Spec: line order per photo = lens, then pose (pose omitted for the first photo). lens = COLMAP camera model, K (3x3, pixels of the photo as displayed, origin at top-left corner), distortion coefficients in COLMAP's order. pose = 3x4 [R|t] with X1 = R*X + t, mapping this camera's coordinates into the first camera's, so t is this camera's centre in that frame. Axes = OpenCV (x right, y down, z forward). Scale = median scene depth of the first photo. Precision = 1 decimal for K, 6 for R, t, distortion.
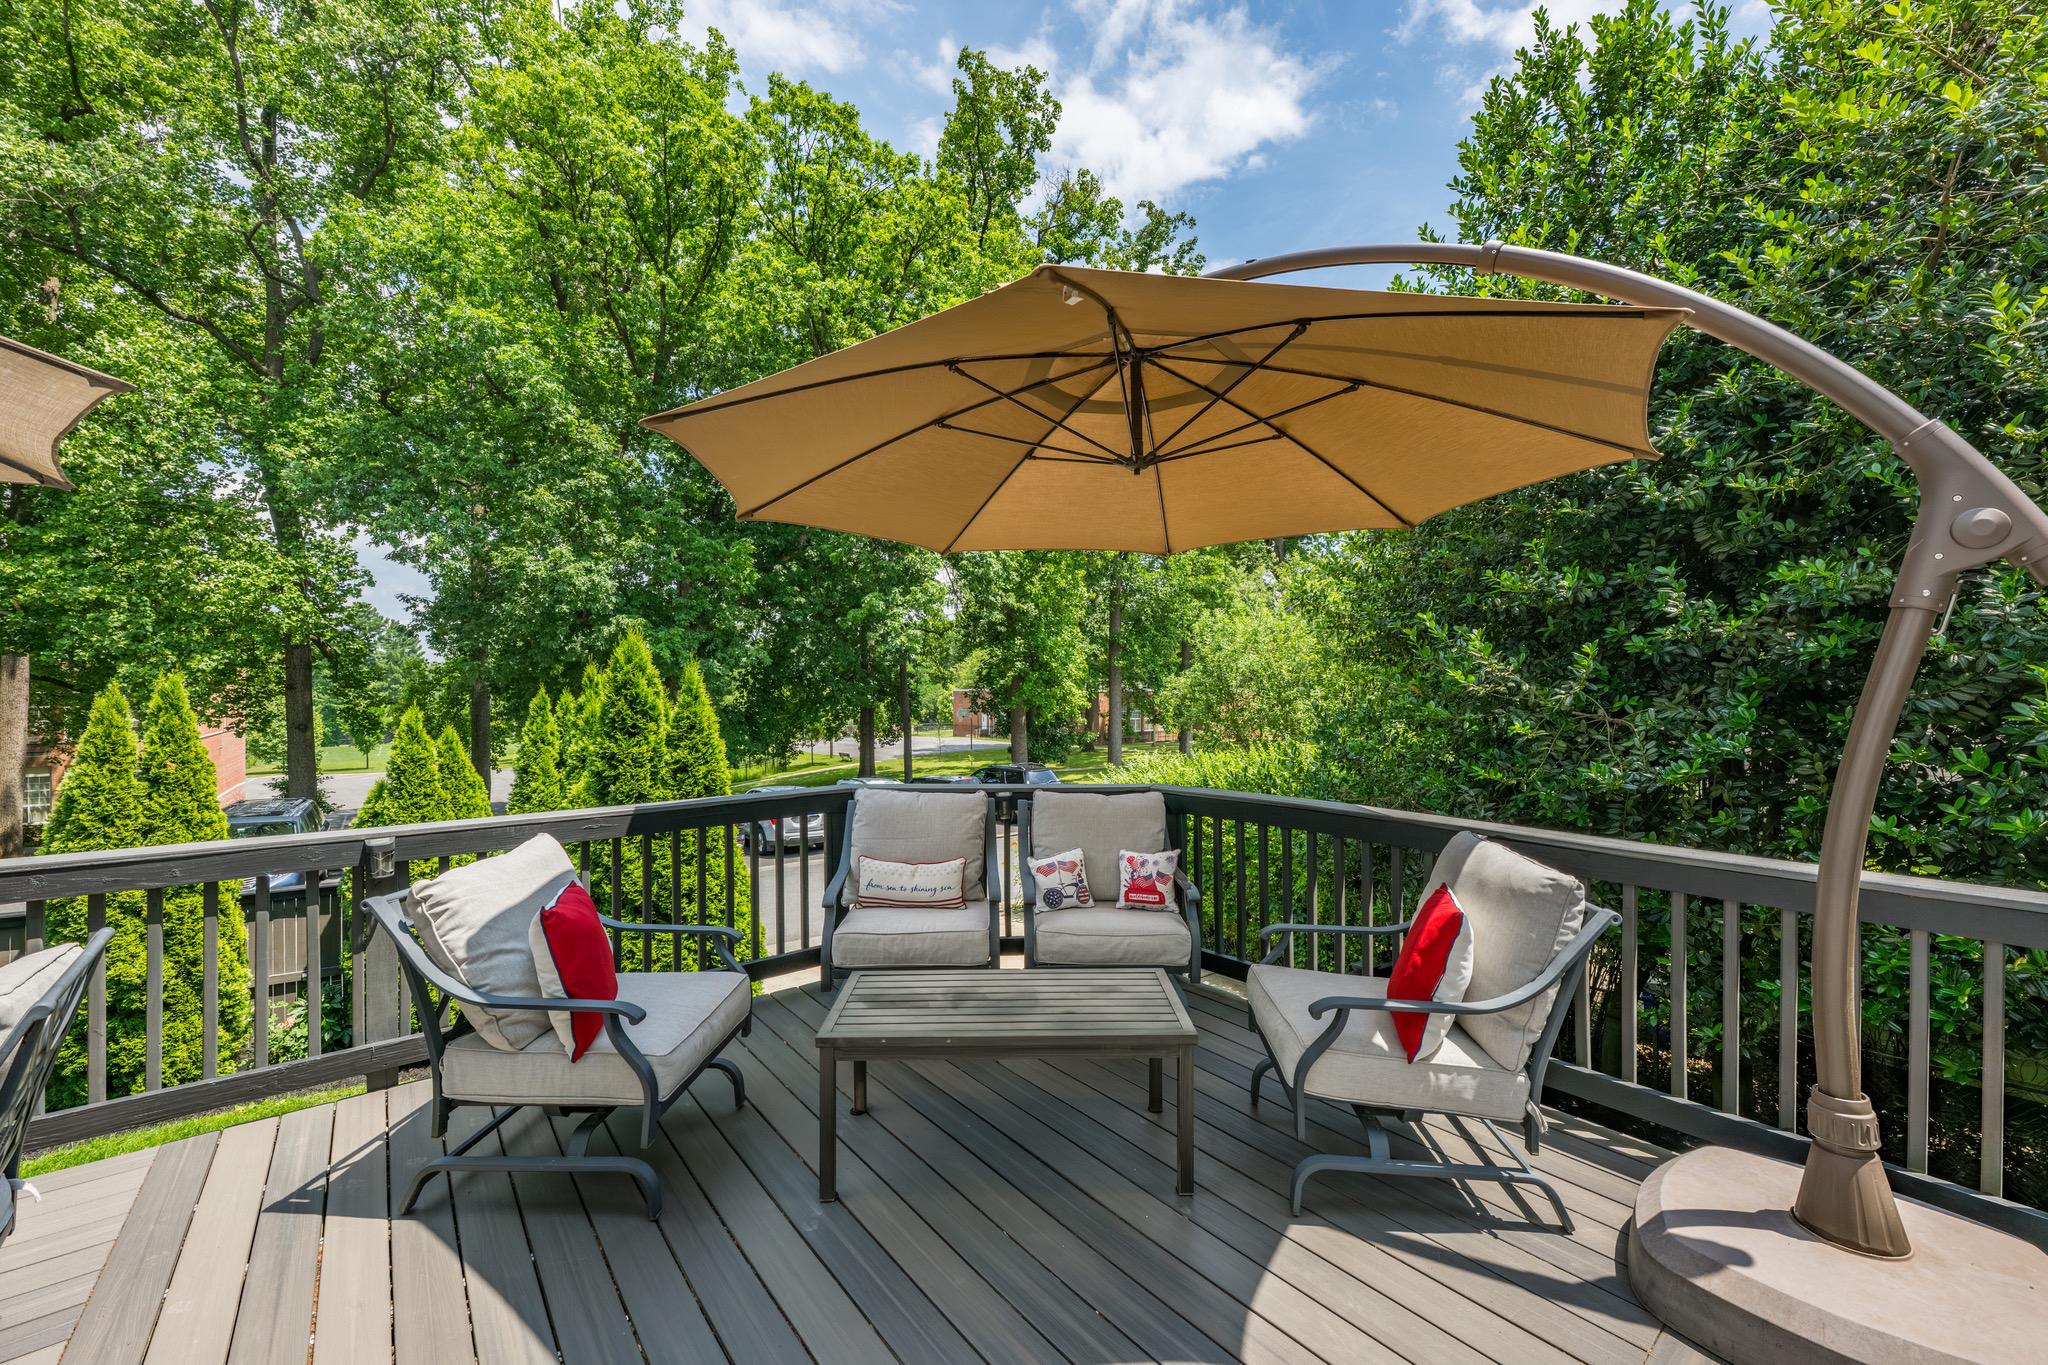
lens RADIAL K [[811.3, 0, 1024.2], [0, 811.3, 682.0], [0, 0, 1]] dist [-0.003764, 0.001198]
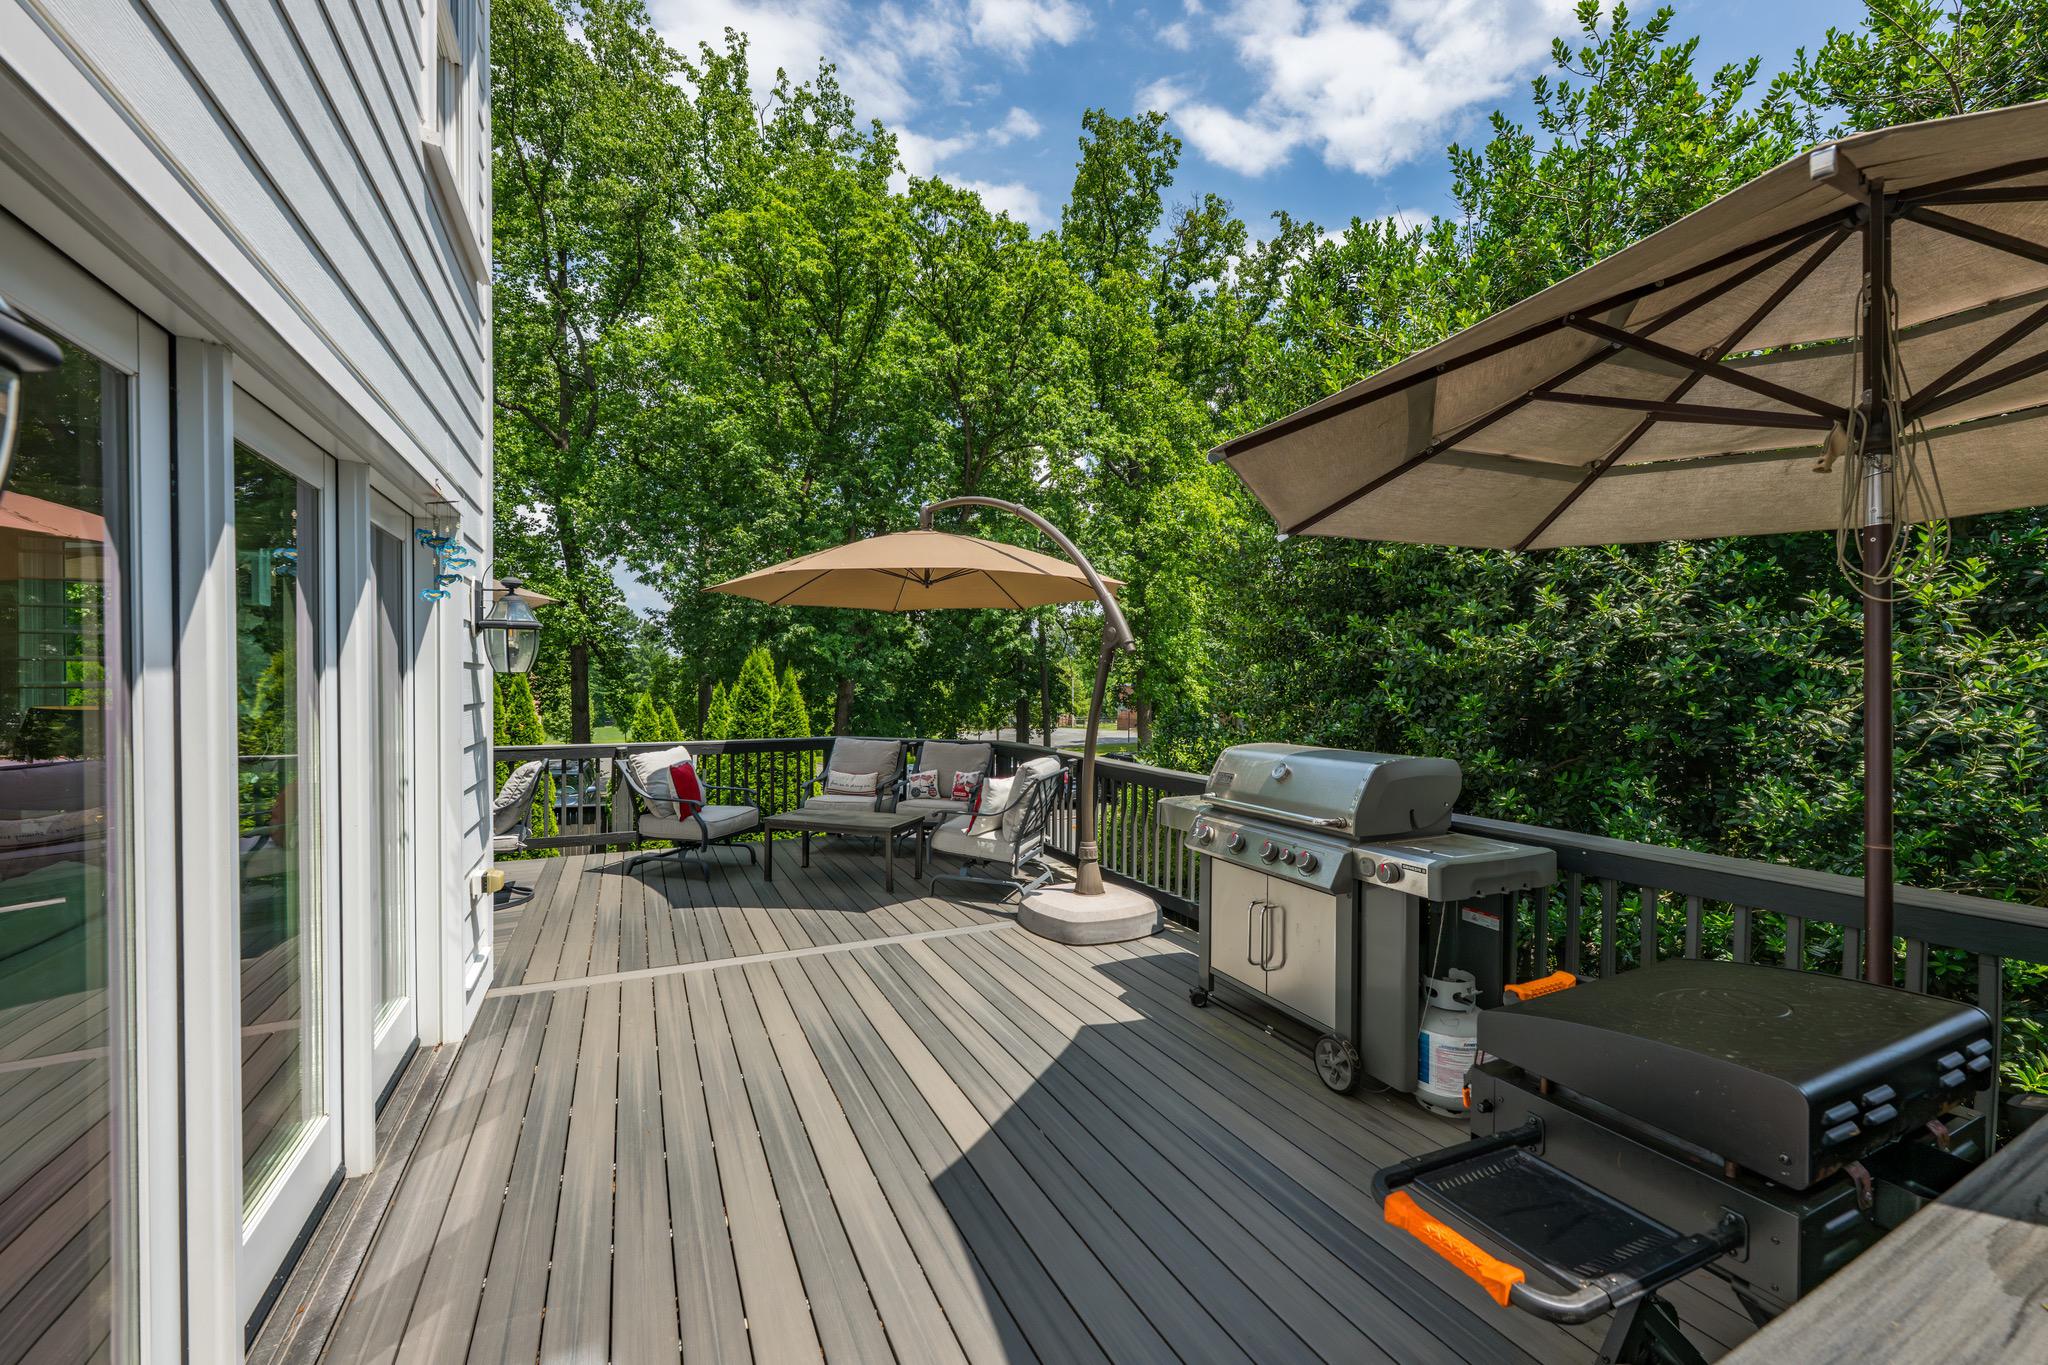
lens RADIAL K [[811.3, 0, 1018.6], [0, 811.3, 684.6], [0, 0, 1]] dist [-0.003764, 0.001198]
pose [[0.973444, 0.009505, -0.228729, 0.109662], [-0.007222, 0.999915, 0.010815, -0.003017], [0.228812, -0.008875, 0.973430, -0.130472]]
